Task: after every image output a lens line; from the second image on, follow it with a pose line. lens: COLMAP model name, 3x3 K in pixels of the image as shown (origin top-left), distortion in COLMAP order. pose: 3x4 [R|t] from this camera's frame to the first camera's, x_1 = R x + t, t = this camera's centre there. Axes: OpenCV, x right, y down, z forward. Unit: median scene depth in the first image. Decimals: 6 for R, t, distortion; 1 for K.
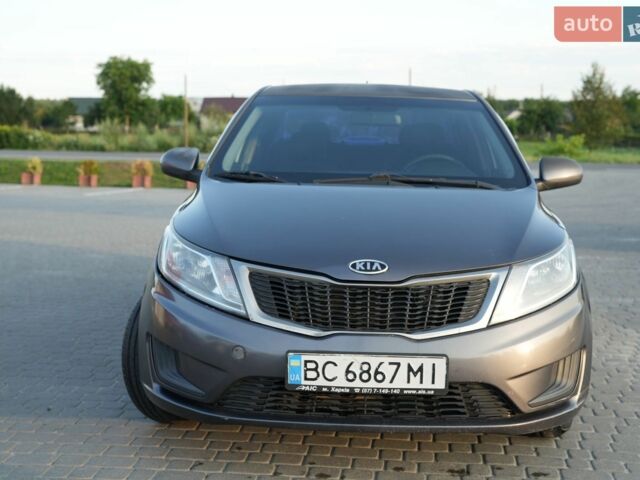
lens RADIAL K [[965.1, 0, 320.0], [0, 965.1, 240.0], [0, 0, 1]] dist [0.004550, -0.035201]
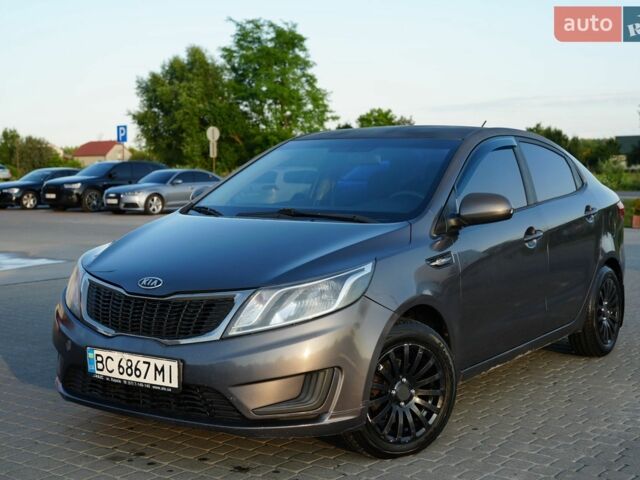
lens RADIAL K [[965.1, 0, 320.0], [0, 965.1, 240.0], [0, 0, 1]] dist [0.004550, -0.035201]
pose [[0.846078, 0.021828, -0.532612, 0.898049], [-0.043379, 0.998667, -0.027982, -0.001384], [0.531291, 0.046779, 0.845897, 0.082974]]
